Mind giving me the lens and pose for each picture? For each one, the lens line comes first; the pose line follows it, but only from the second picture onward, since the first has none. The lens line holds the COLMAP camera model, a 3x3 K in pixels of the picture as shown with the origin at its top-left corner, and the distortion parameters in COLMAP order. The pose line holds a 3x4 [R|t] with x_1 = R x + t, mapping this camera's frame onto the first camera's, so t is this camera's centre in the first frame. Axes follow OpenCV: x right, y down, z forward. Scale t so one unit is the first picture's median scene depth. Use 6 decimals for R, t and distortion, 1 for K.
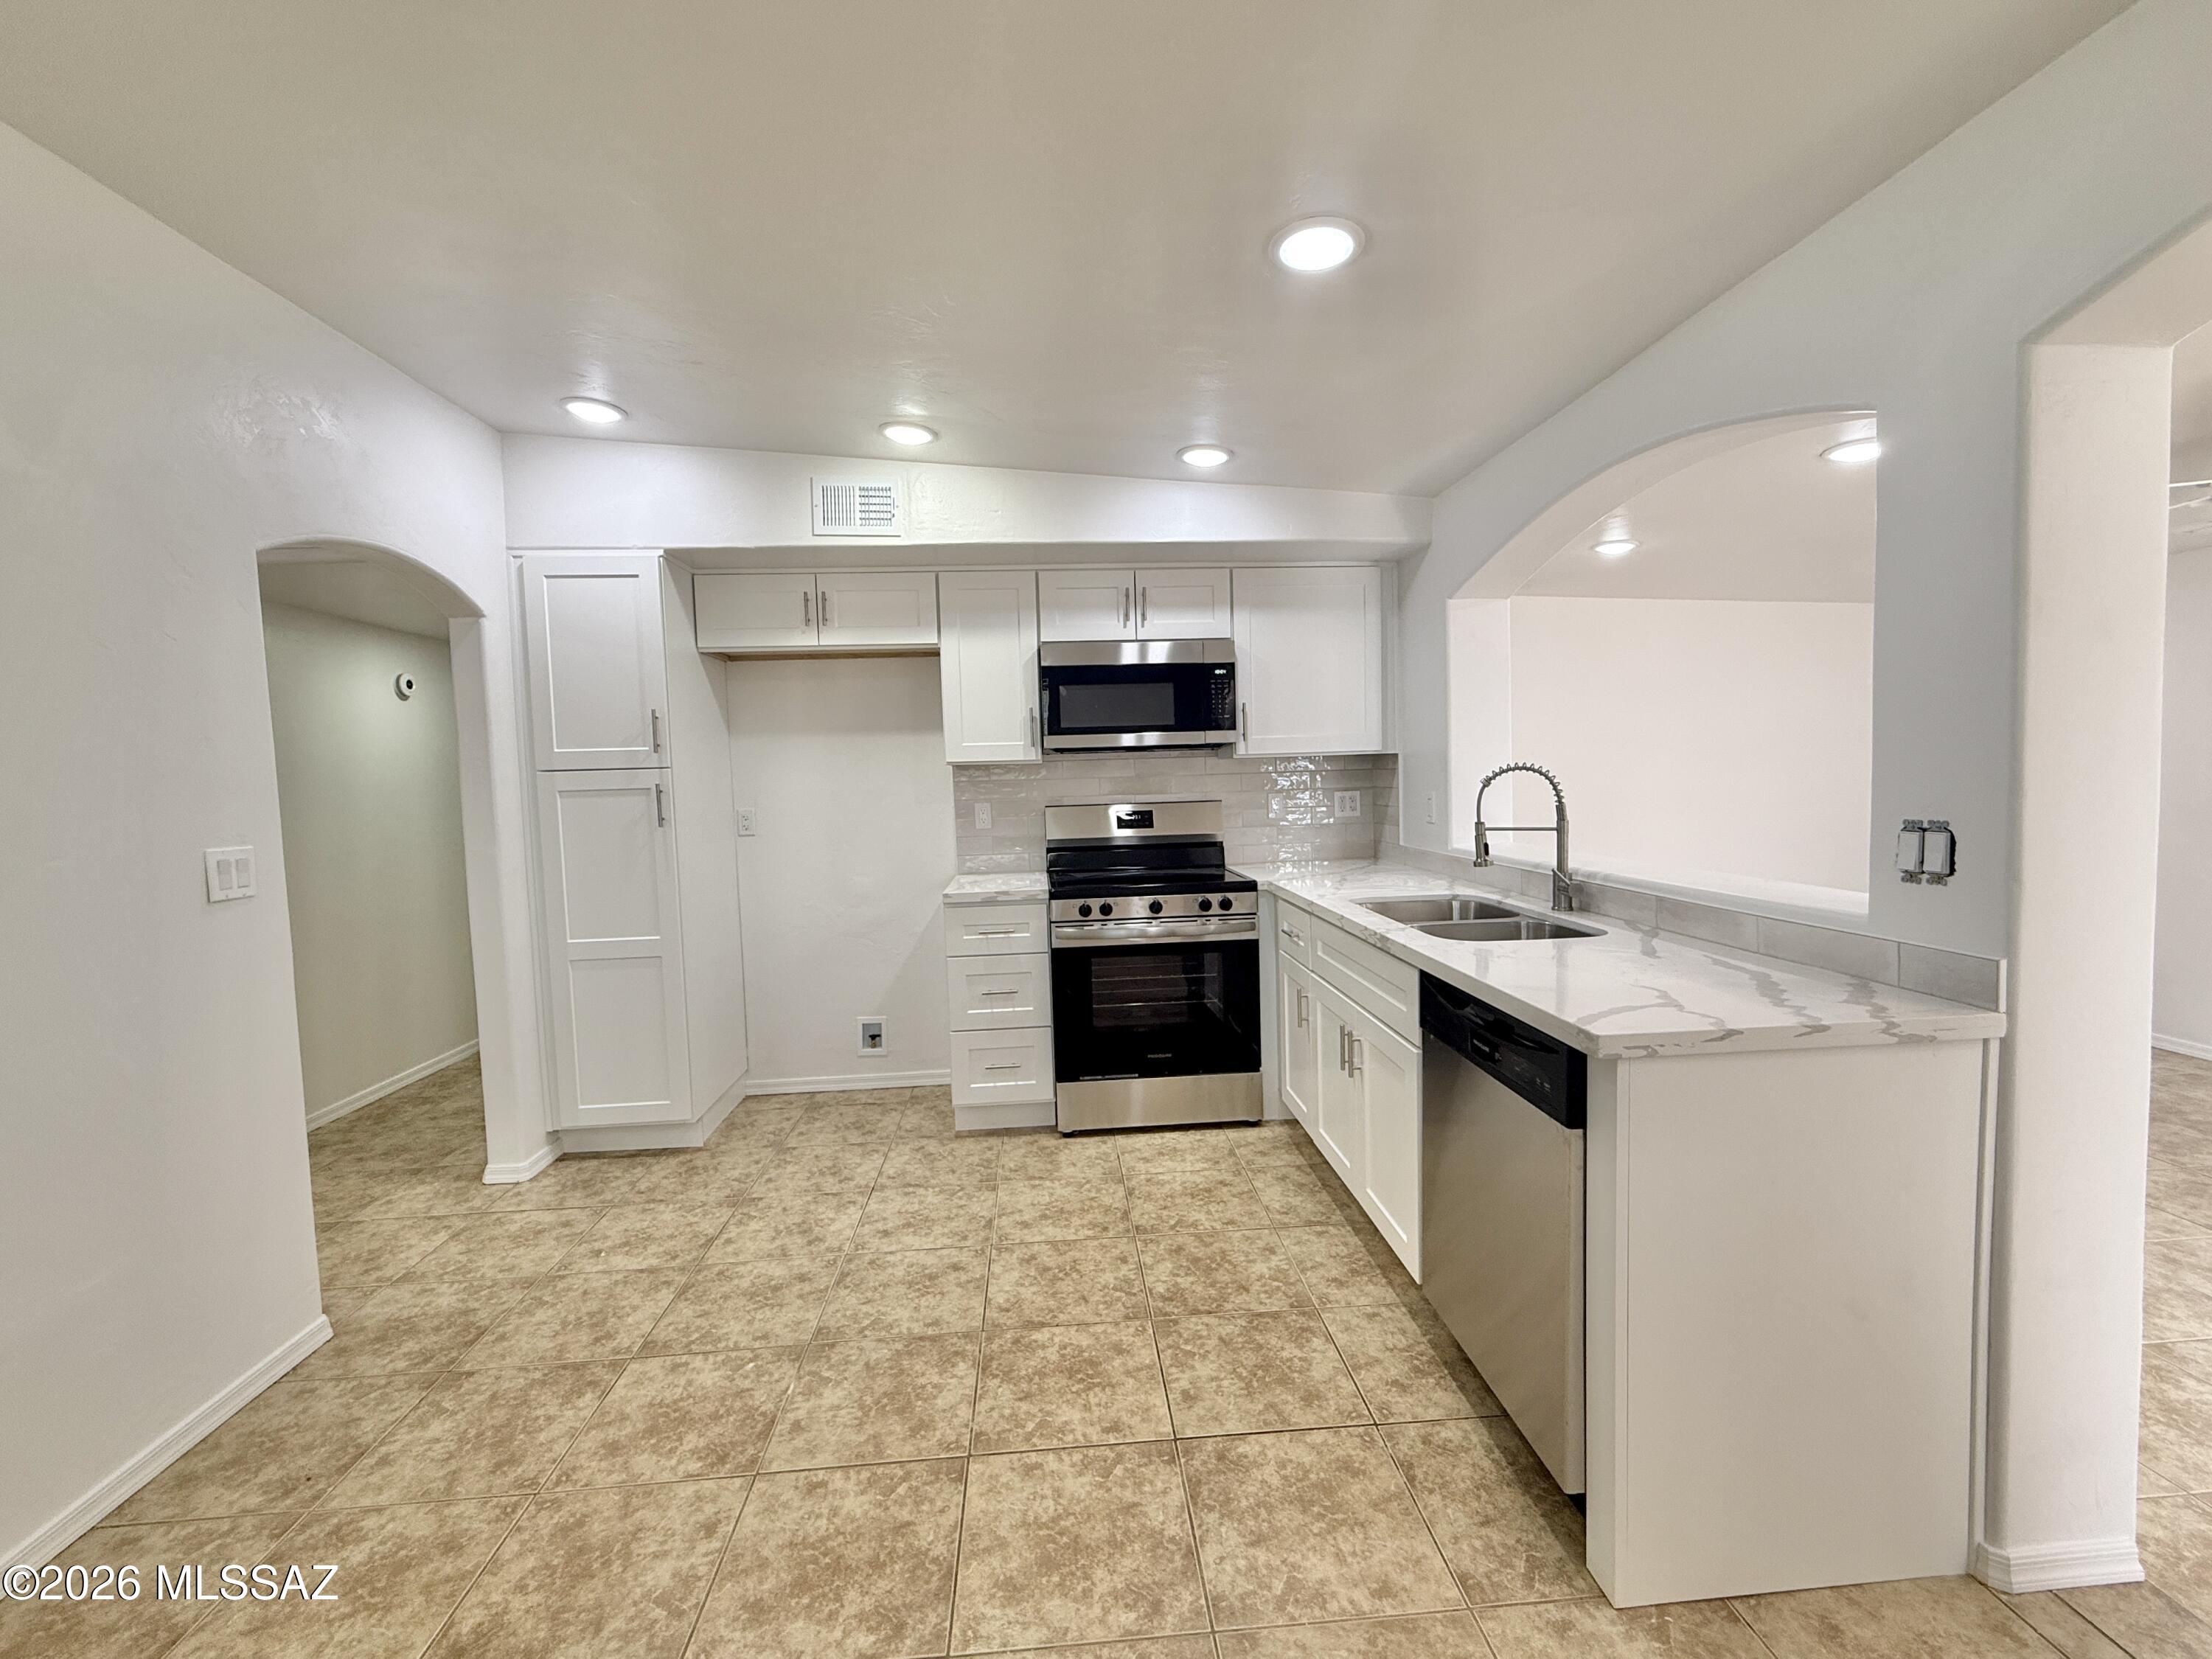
lens RADIAL K [[907.7, 0, 1106.0], [0, 907.7, 829.5], [0, 0, 1]] dist [-0.000033, -0.000016]
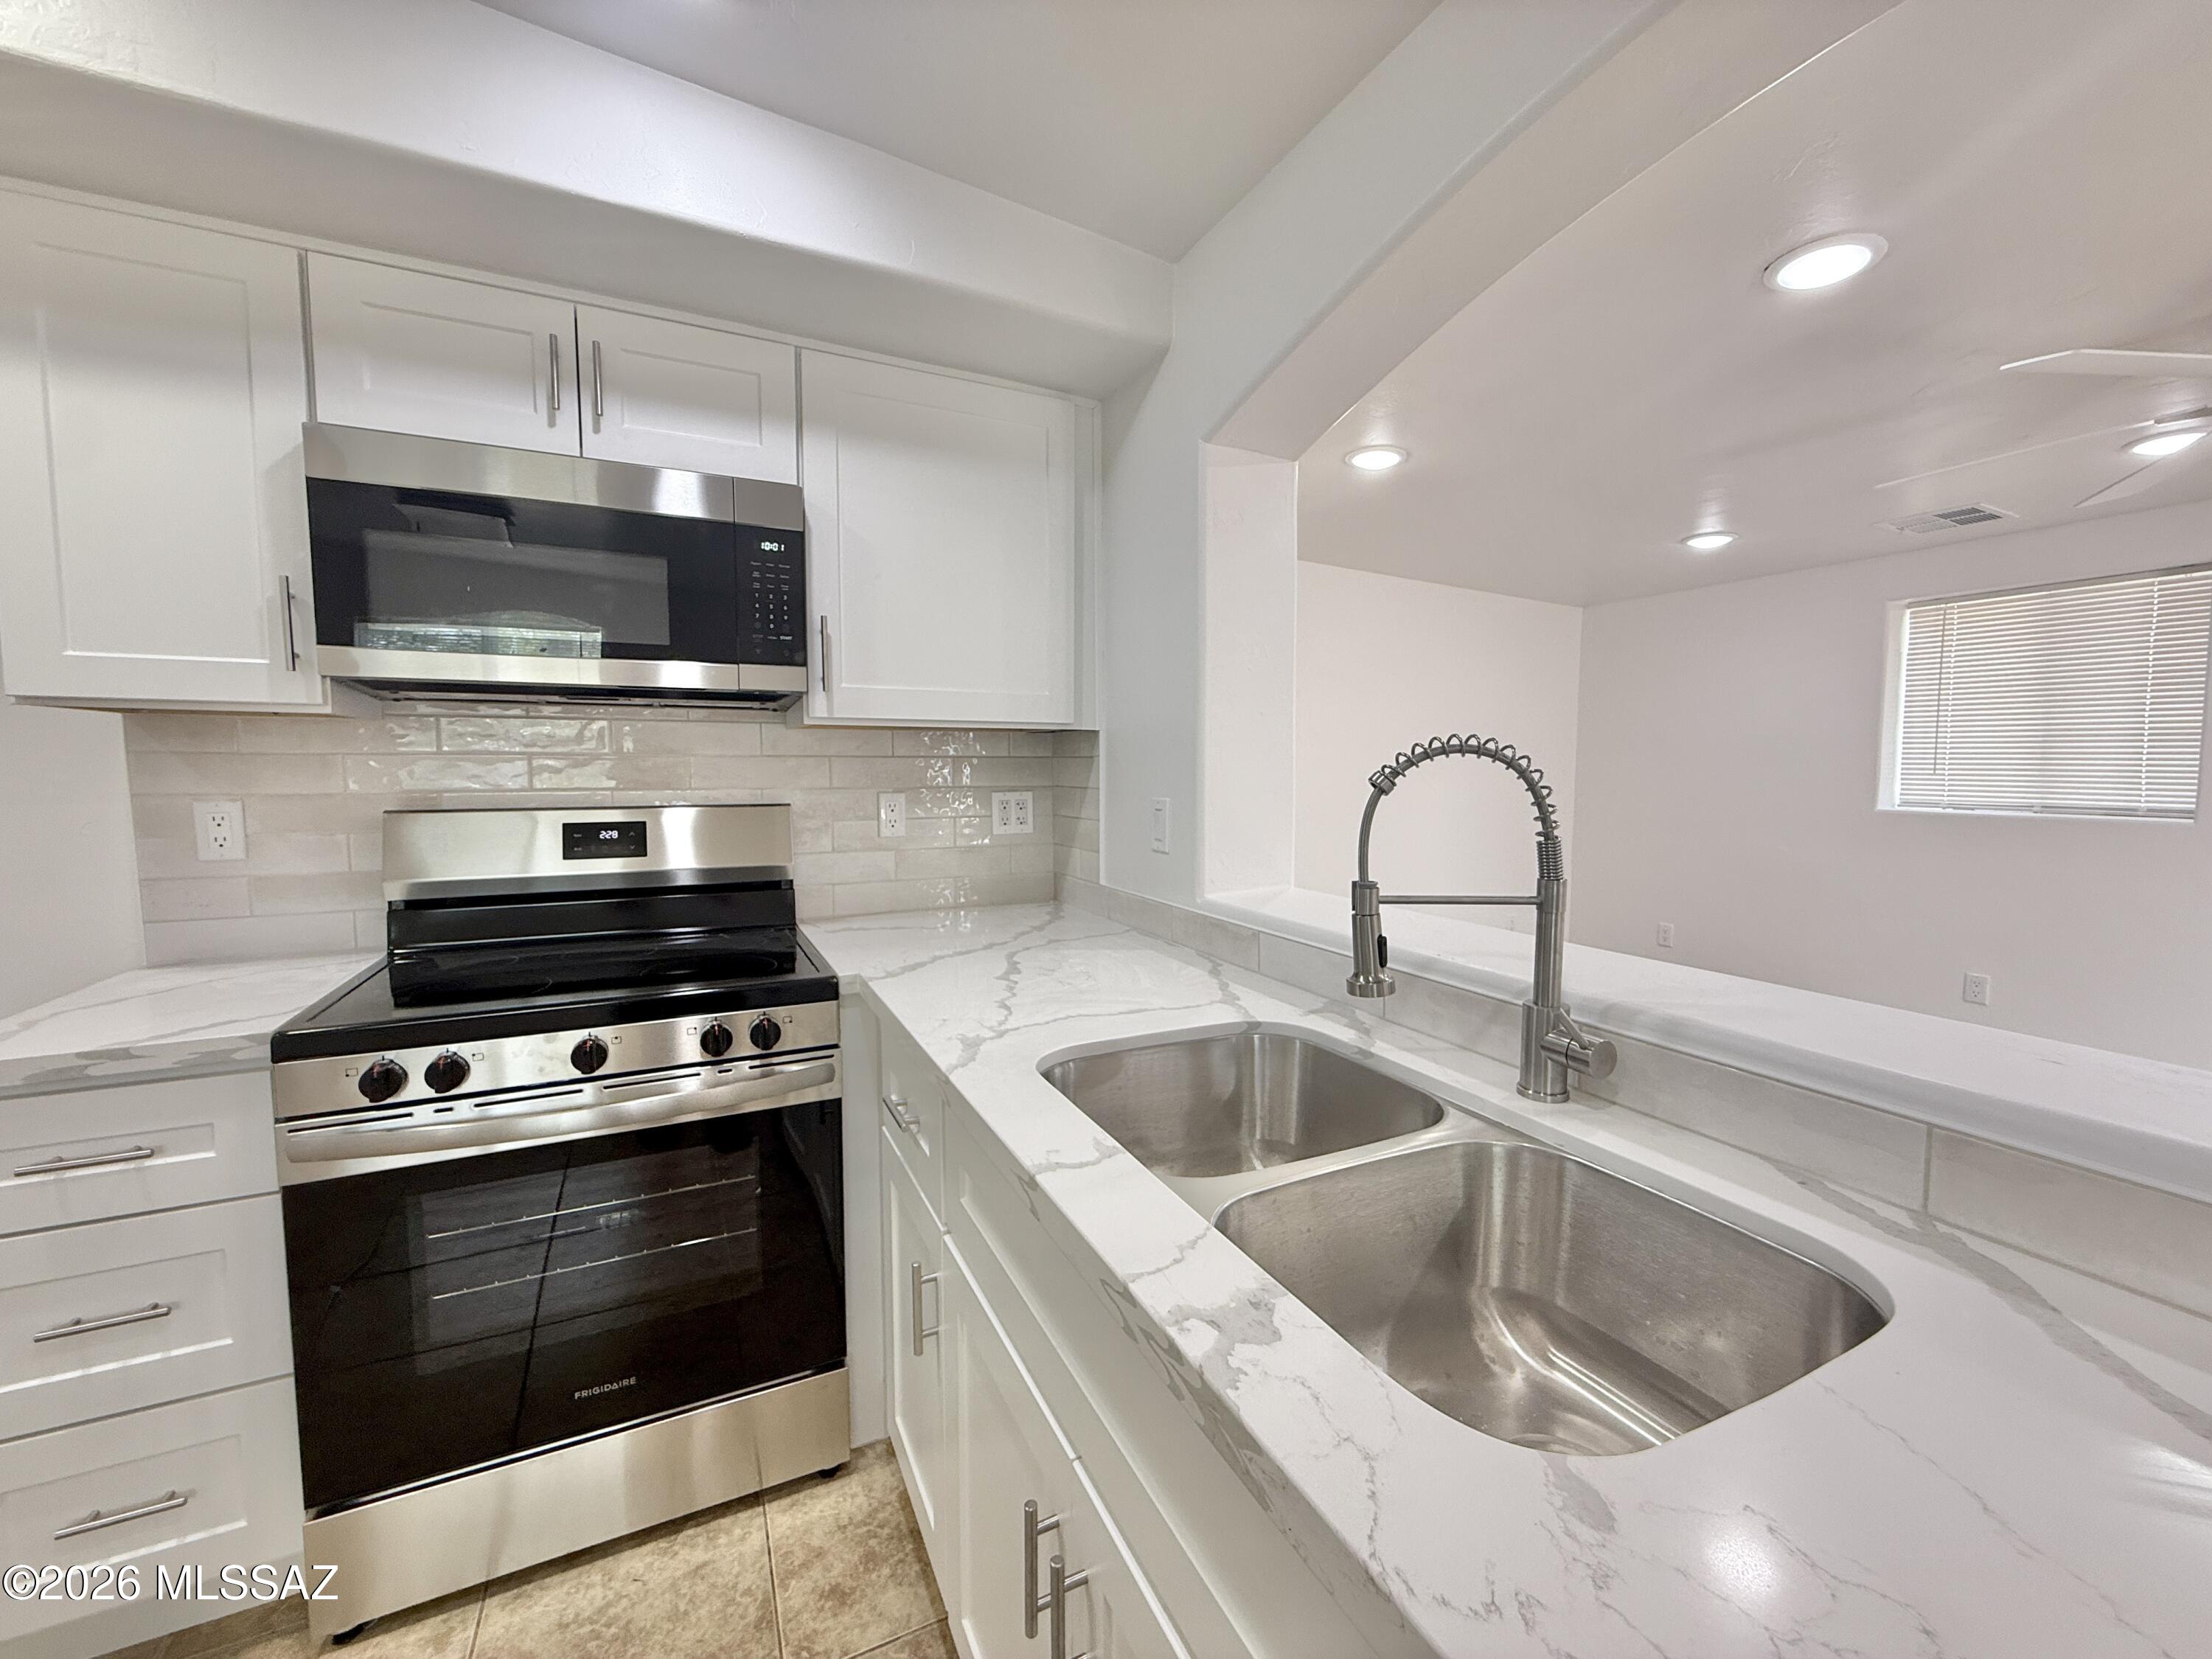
lens RADIAL K [[876.9, 0, 1096.4], [0, 876.9, 830.9], [0, 0, 1]] dist [-0.001555, -0.000159]
pose [[0.929929, 0.004548, 0.367710, 0.123091], [-0.007191, 0.999957, 0.005818, -0.024220], [-0.367668, -0.008054, 0.929922, 0.522217]]
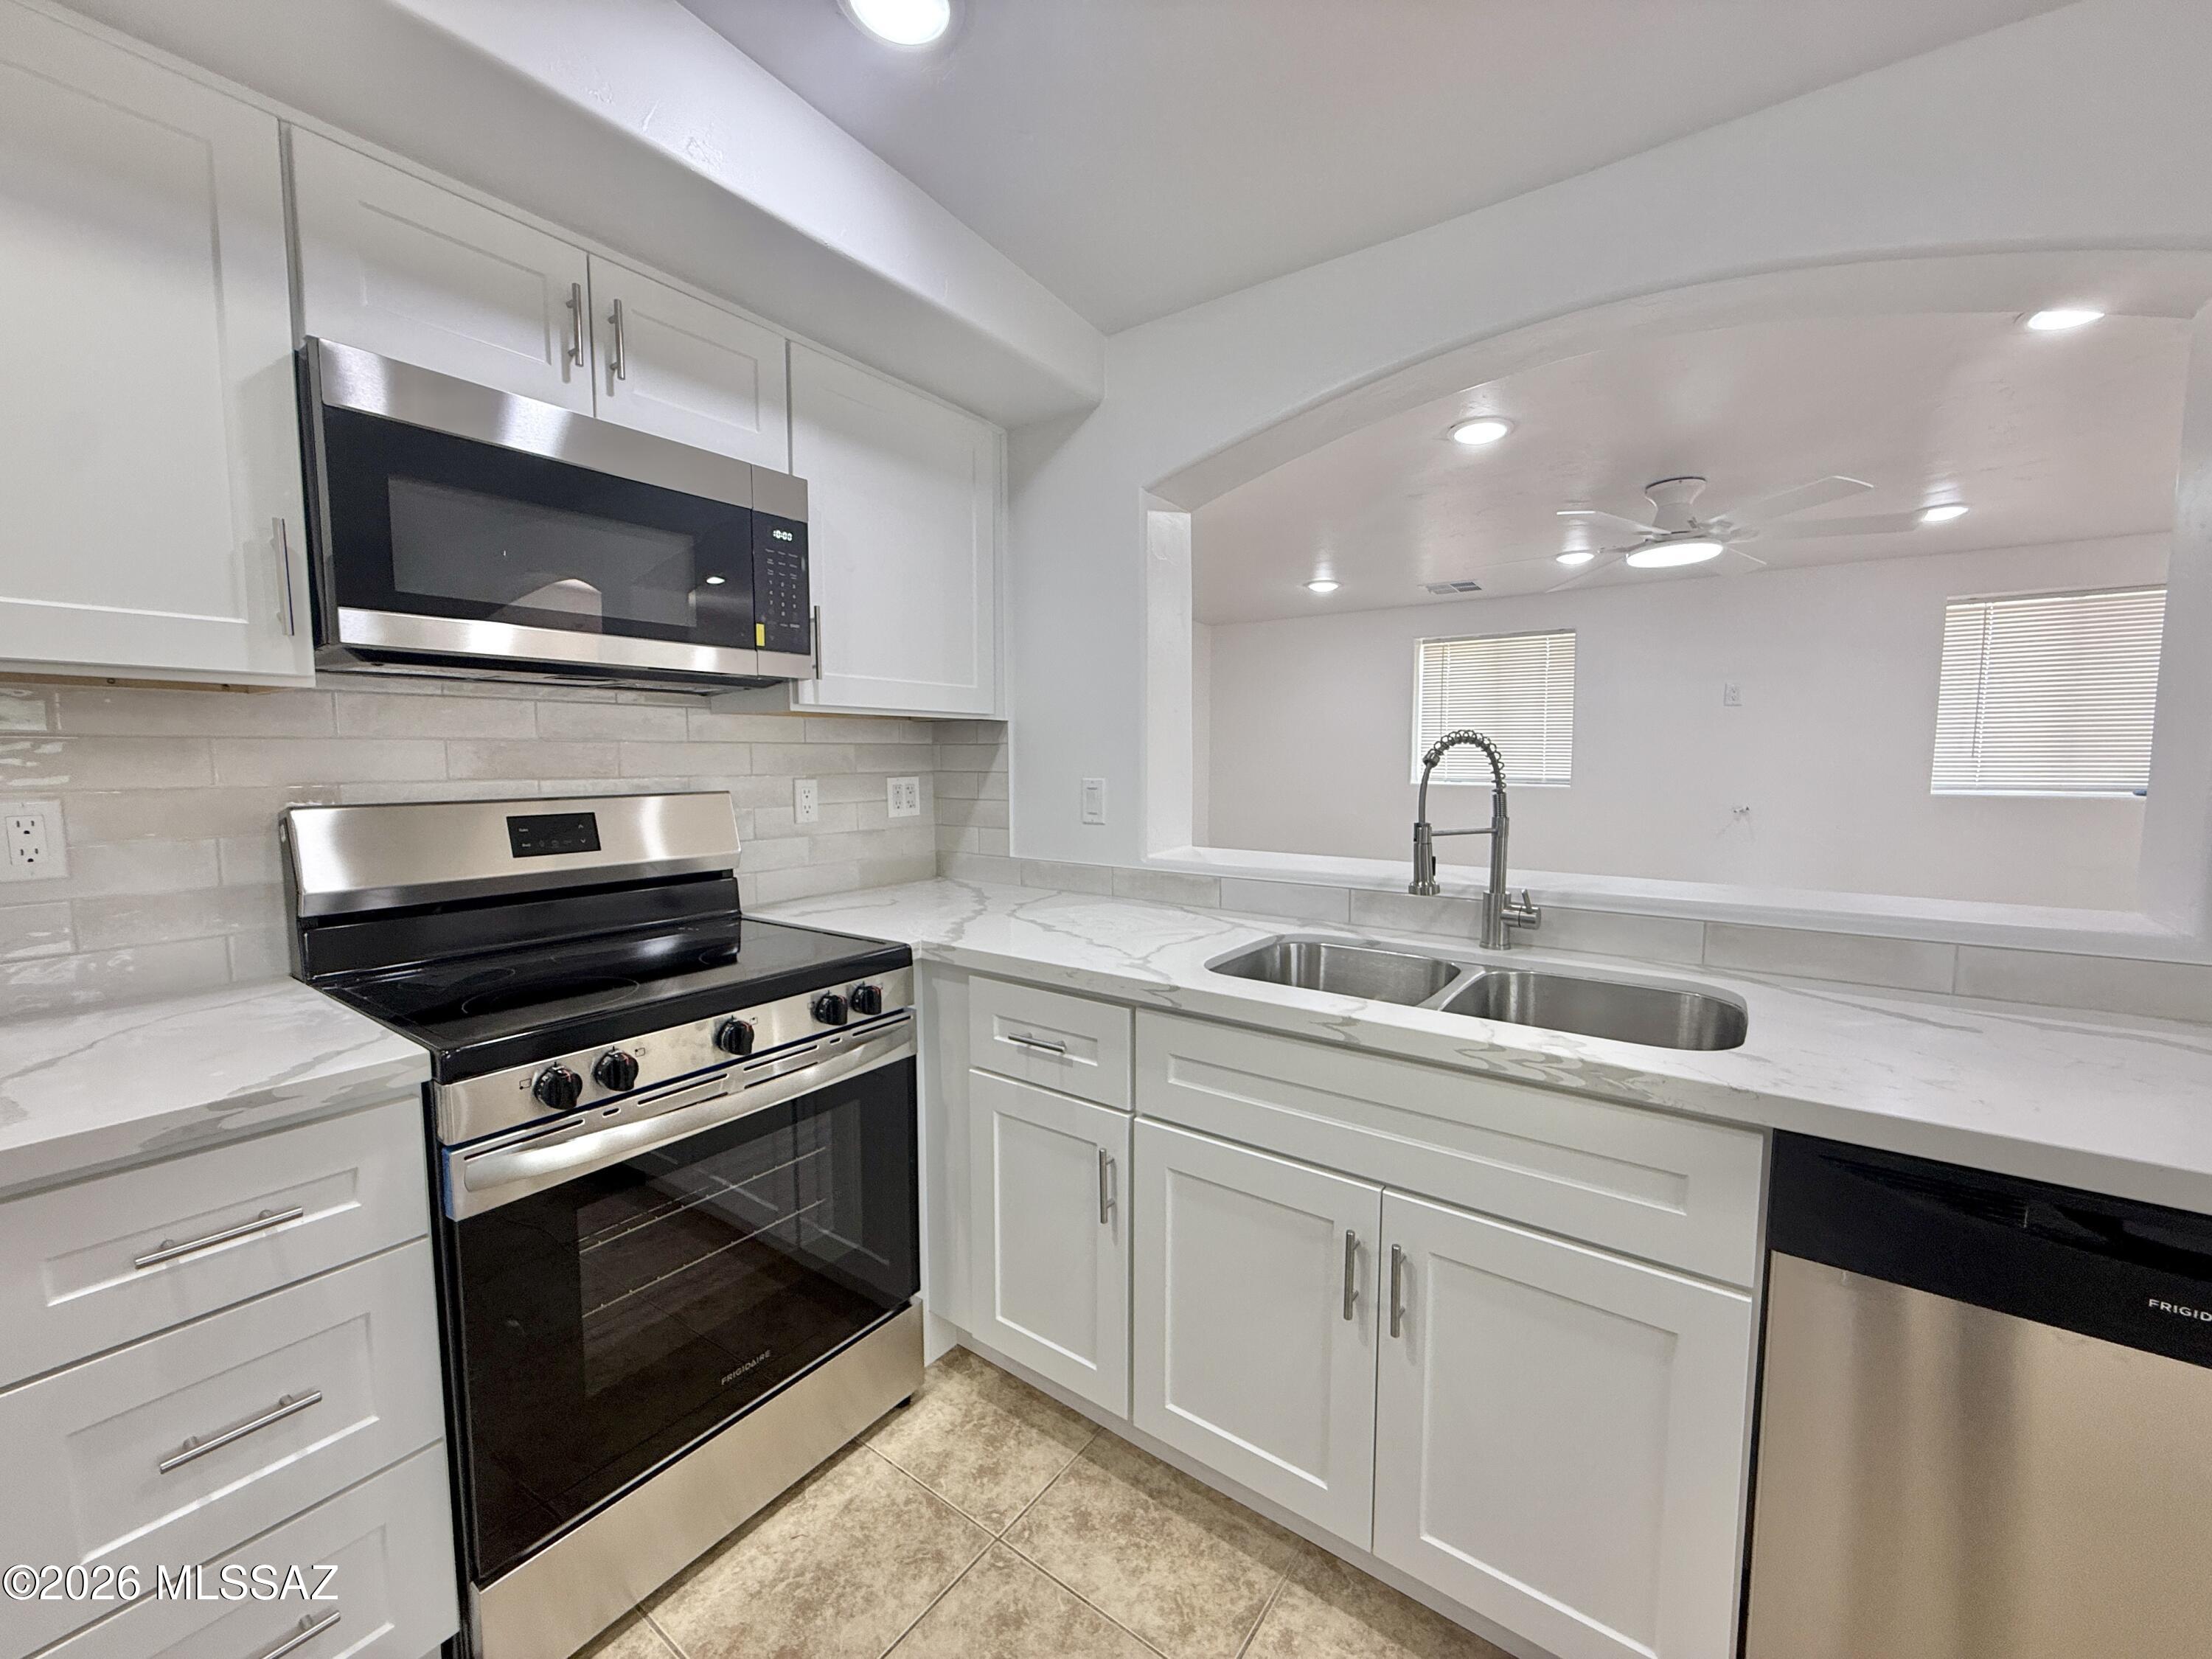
lens RADIAL K [[876.9, 0, 1096.4], [0, 876.9, 830.9], [0, 0, 1]] dist [-0.001555, -0.000159]
pose [[0.649484, -0.035671, 0.759538, -0.145181], [0.028247, 0.999341, 0.022780, -0.017400], [-0.759851, 0.006660, 0.650063, 0.591203]]
